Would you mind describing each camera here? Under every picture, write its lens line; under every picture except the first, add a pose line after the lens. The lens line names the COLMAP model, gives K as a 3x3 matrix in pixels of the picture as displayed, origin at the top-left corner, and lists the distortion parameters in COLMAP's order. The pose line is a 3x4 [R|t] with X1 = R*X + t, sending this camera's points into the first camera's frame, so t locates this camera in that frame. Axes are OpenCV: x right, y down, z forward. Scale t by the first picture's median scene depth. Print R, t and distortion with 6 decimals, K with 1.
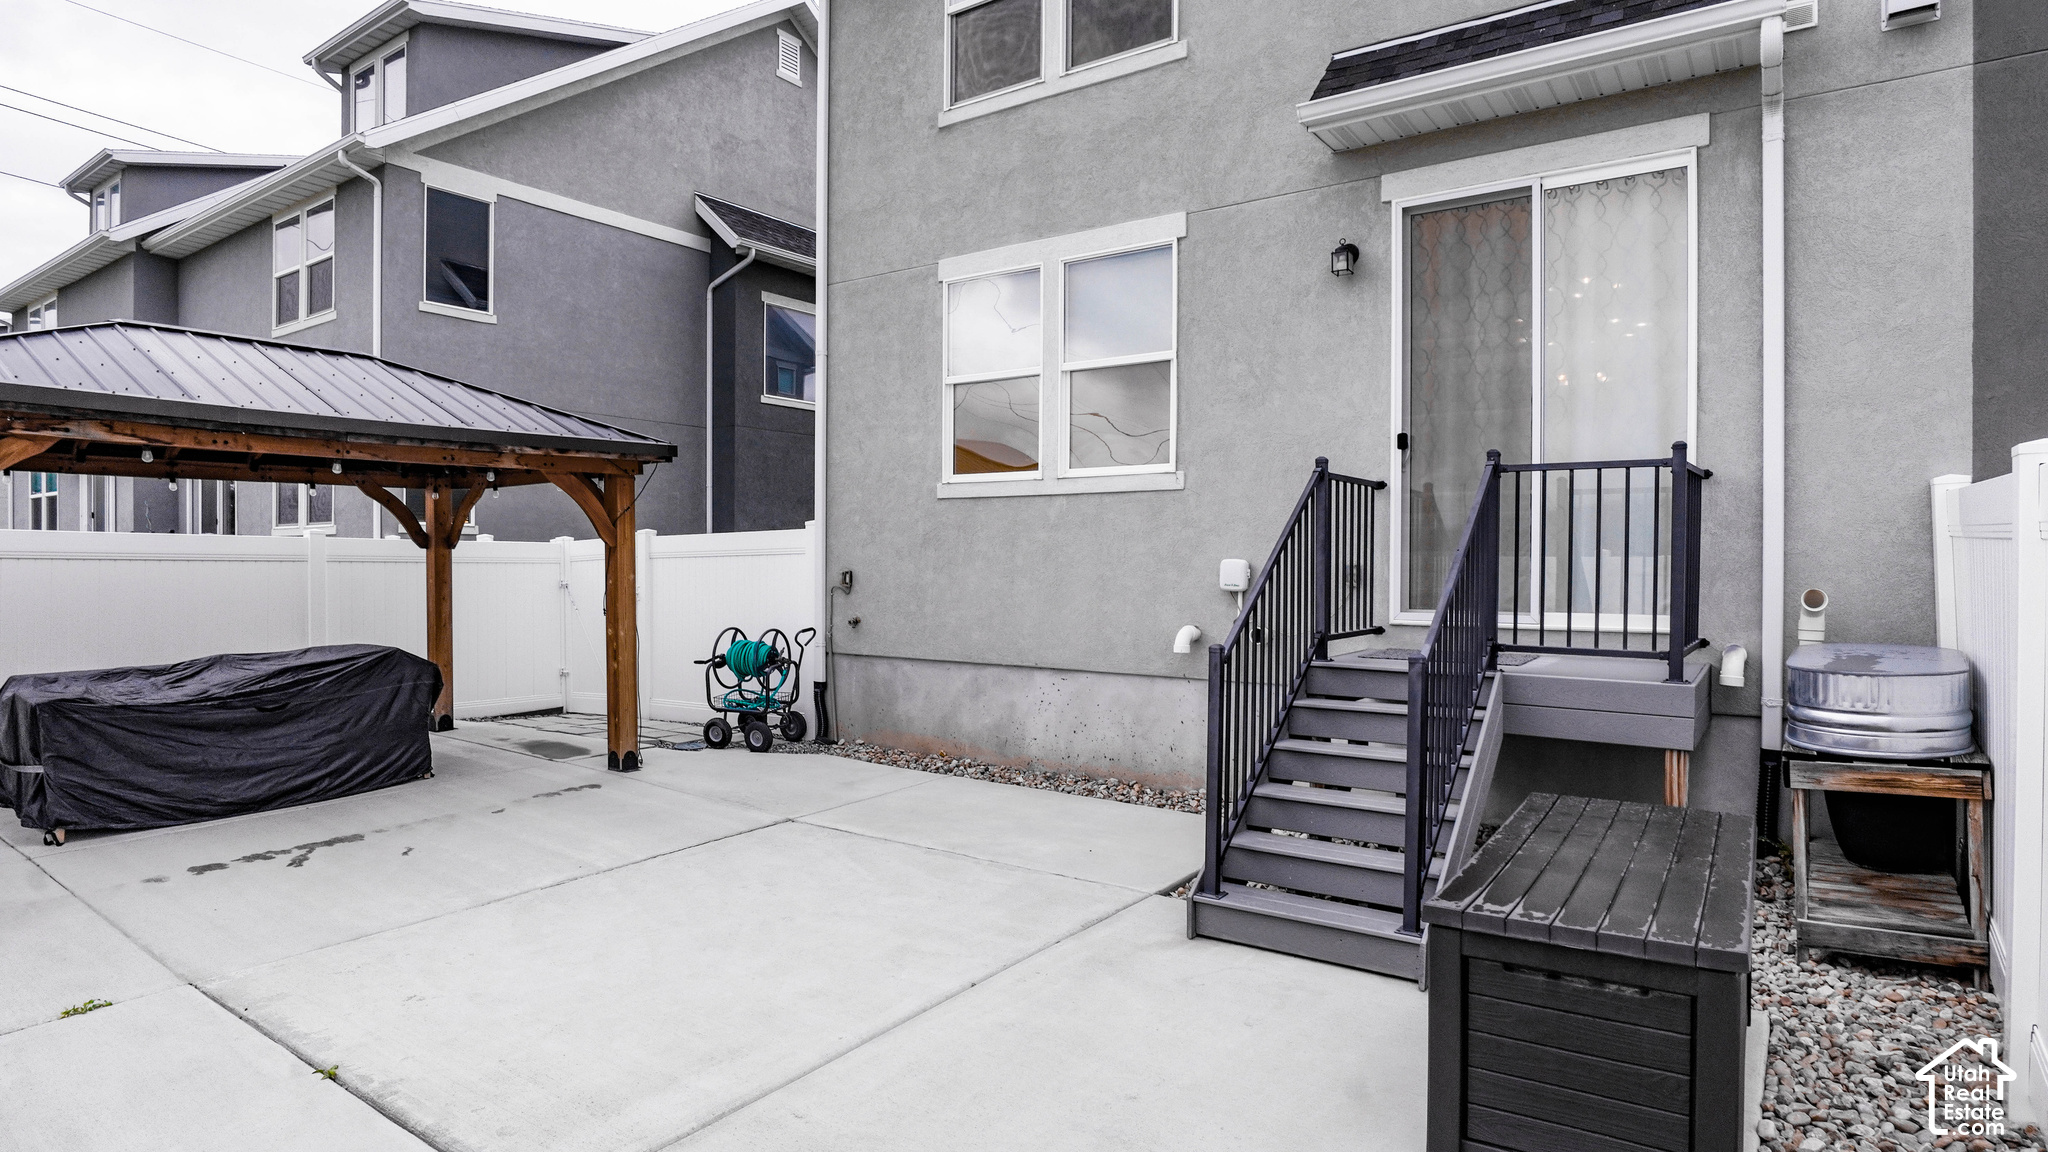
lens RADIAL K [[1114.7, 0, 1021.0], [0, 1114.7, 578.0], [0, 0, 1]] dist [-0.045219, 0.015307]
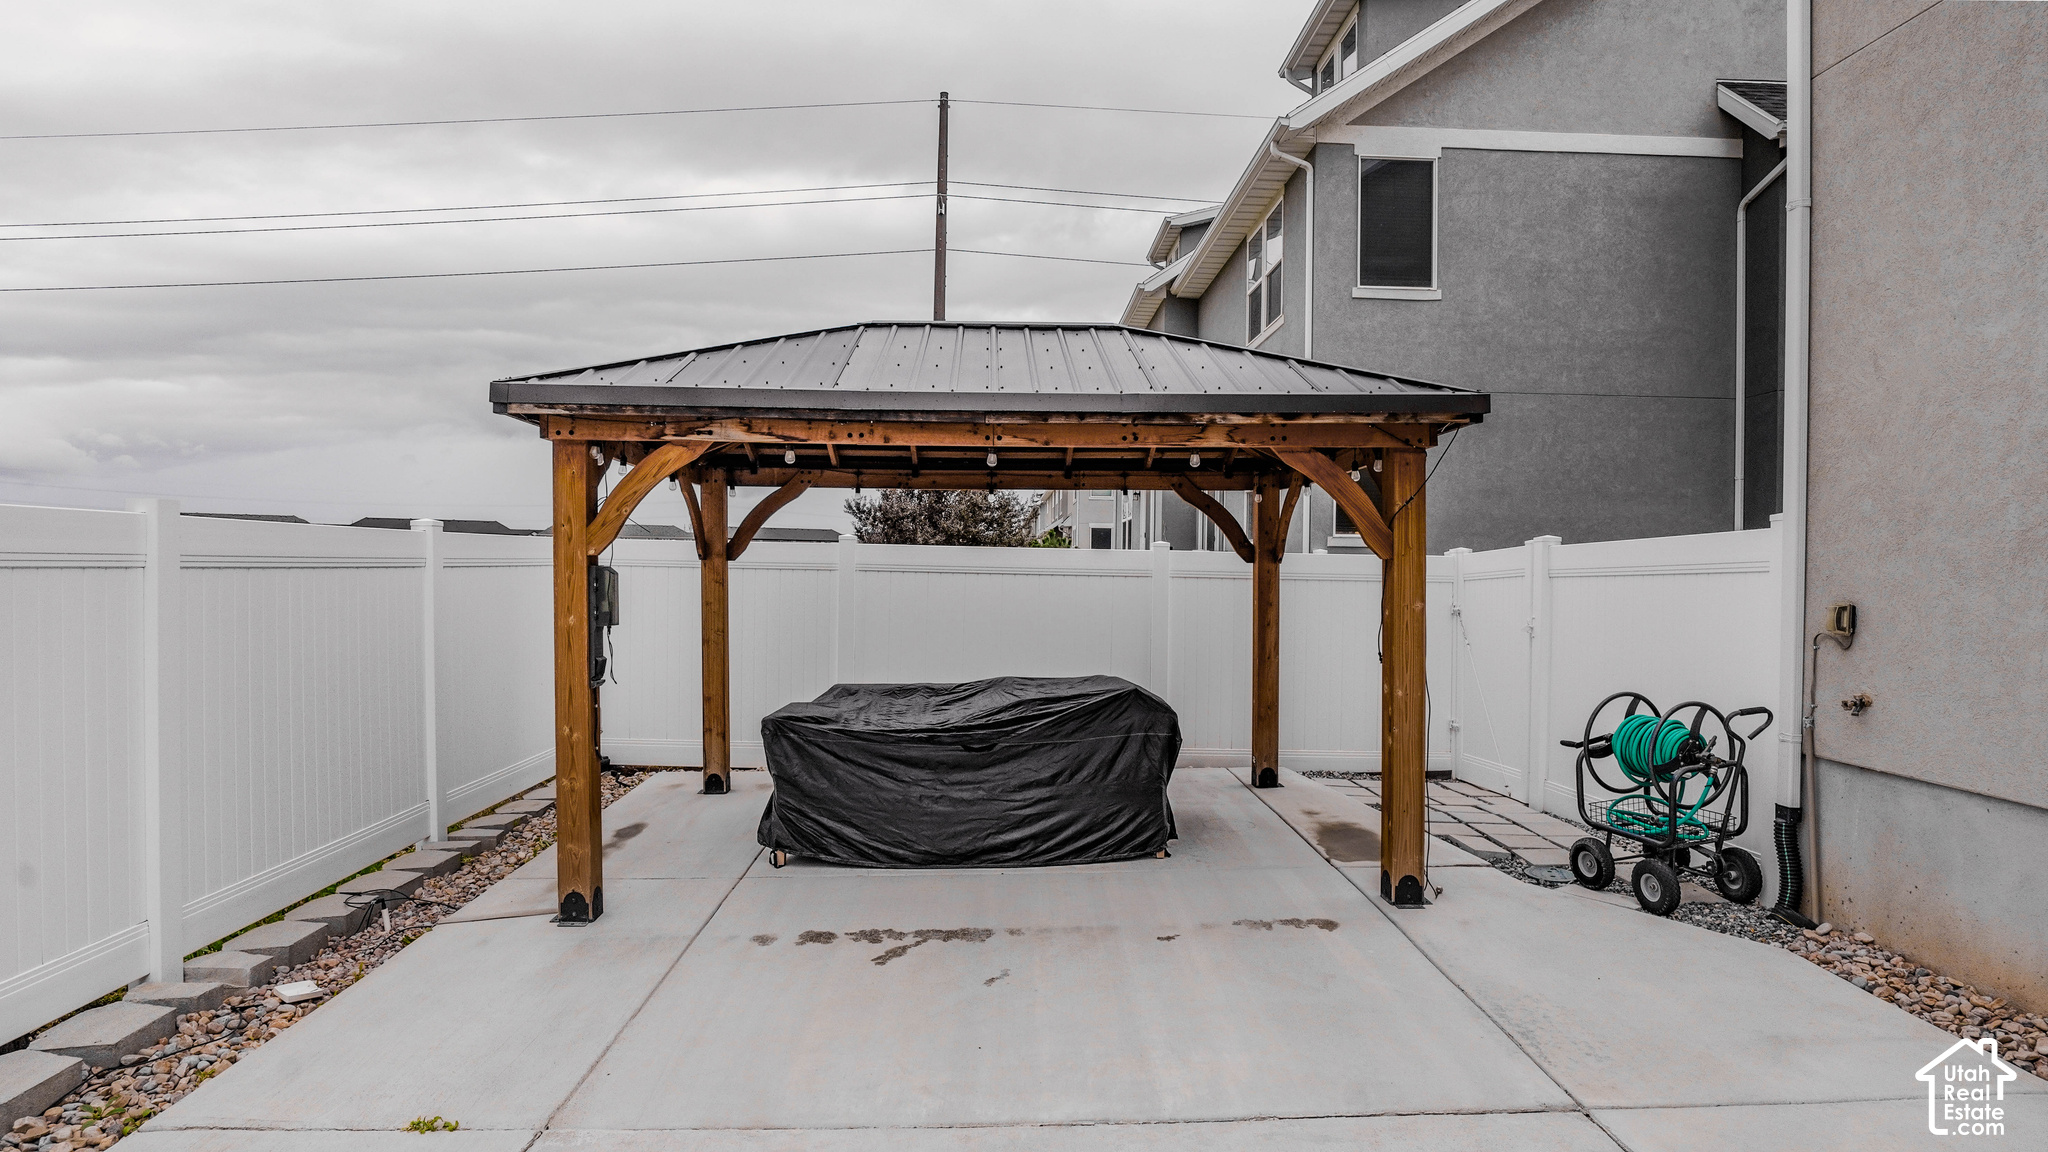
lens RADIAL K [[1114.7, 0, 1021.0], [0, 1114.7, 578.0], [0, 0, 1]] dist [-0.045219, 0.015307]
pose [[0.598620, 0.009531, -0.800977, 0.023071], [-0.022100, 0.999745, -0.004620, -0.008164], [0.800728, 0.020468, 0.598678, 0.381423]]
